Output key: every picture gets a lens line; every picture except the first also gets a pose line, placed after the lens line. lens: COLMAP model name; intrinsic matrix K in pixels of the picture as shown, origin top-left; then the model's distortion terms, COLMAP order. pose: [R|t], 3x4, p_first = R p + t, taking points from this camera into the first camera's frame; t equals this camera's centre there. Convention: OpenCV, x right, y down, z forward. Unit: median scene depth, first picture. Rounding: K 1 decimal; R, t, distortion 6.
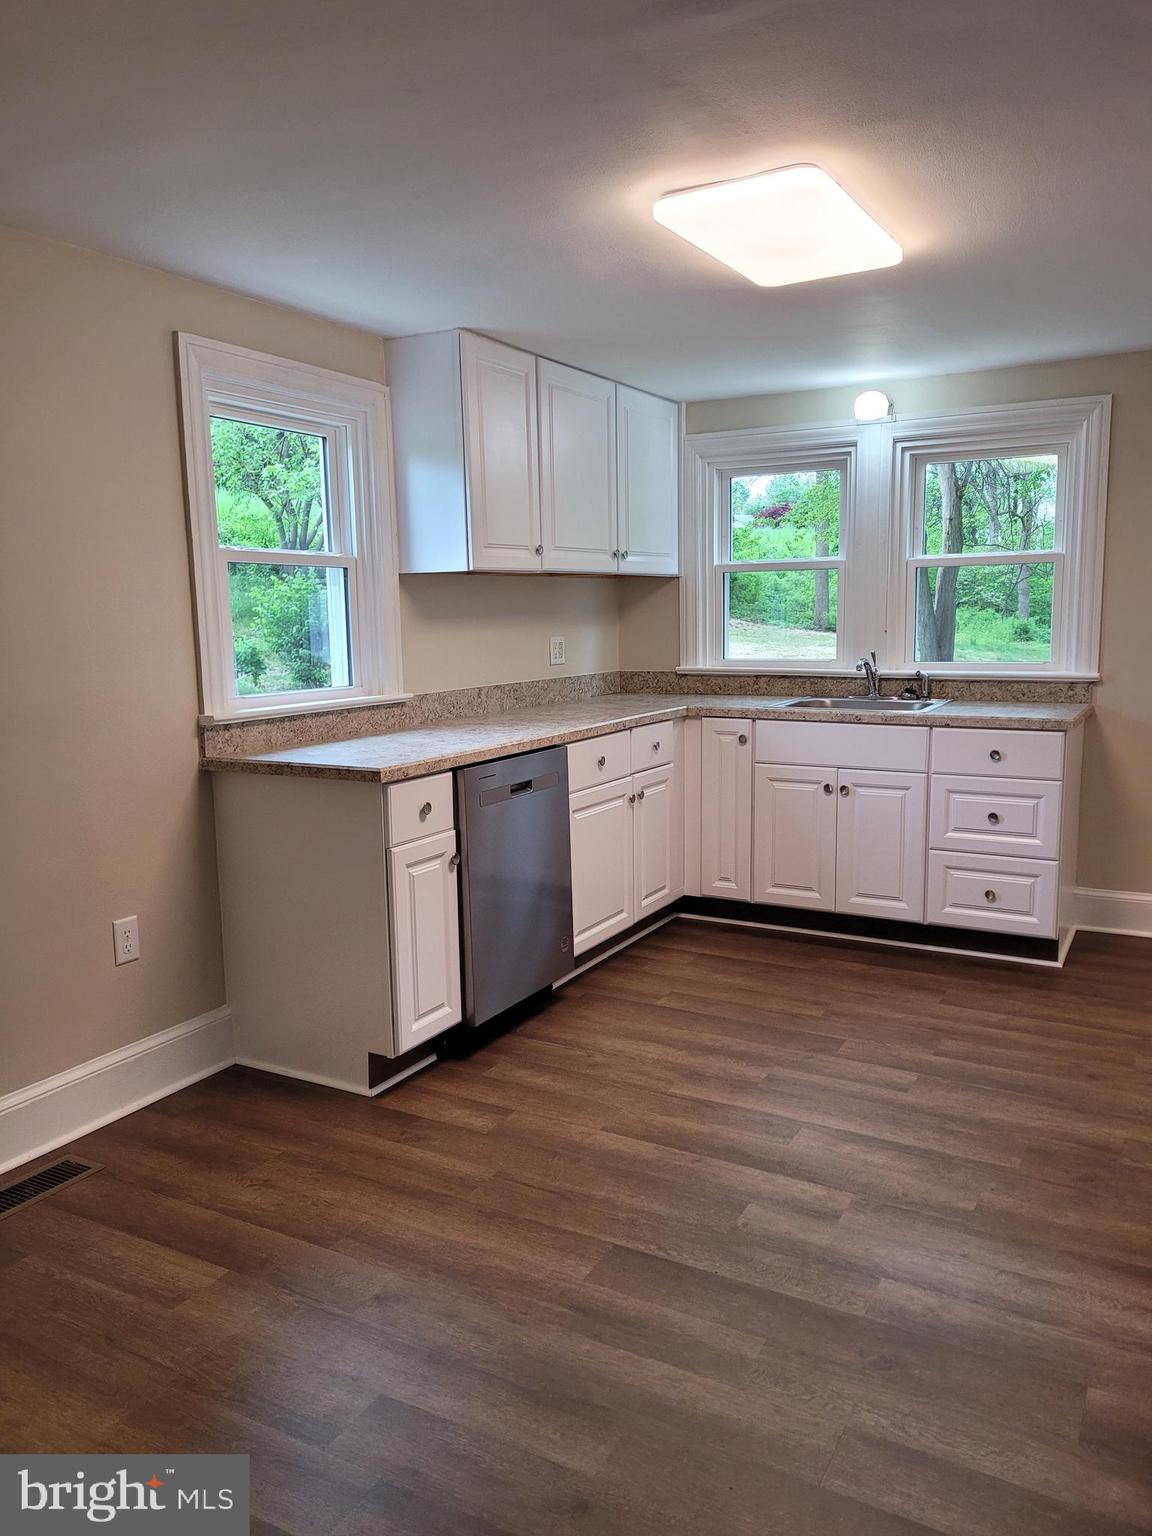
lens RADIAL K [[1157.6, 0, 580.1], [0, 1157.6, 767.5], [0, 0, 1]] dist [0.052292, -0.047303]
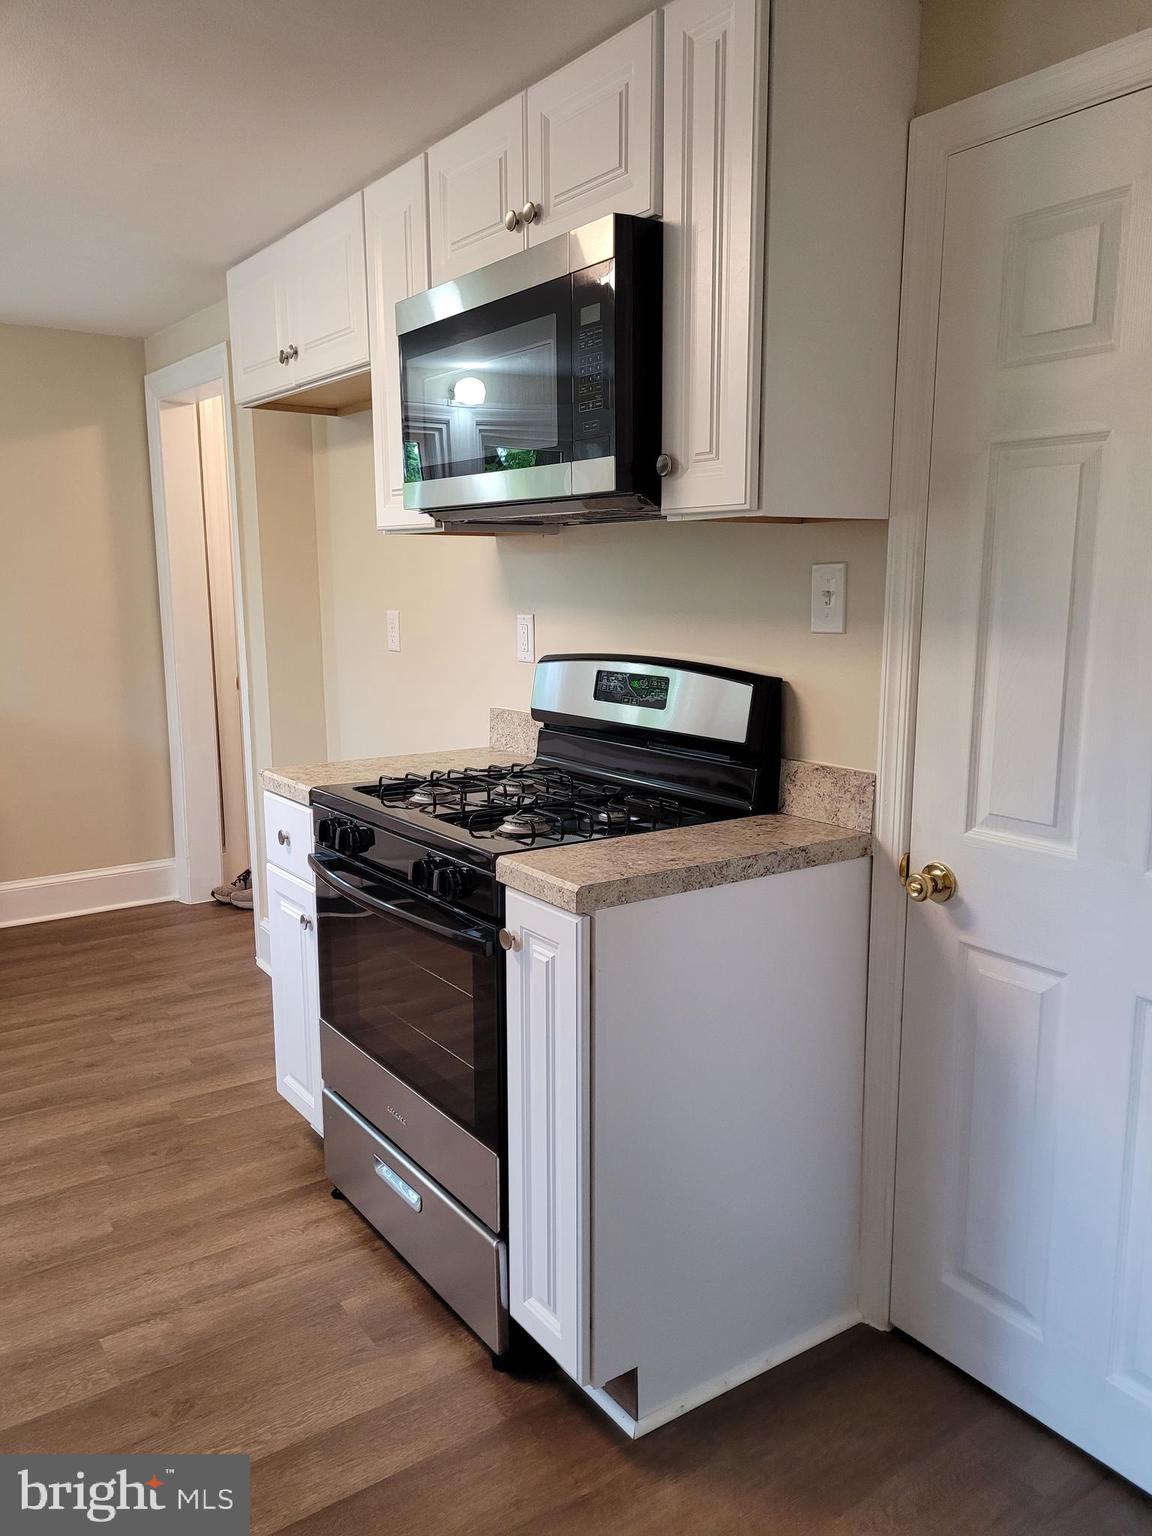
lens RADIAL K [[1157.6, 0, 580.4], [0, 1157.6, 772.6], [0, 0, 1]] dist [0.052292, -0.047303]
pose [[0.422058, -0.135543, 0.896379, -0.333957], [0.120398, 0.988382, 0.092766, -0.031284], [-0.898538, 0.068769, 0.433474, 0.252946]]
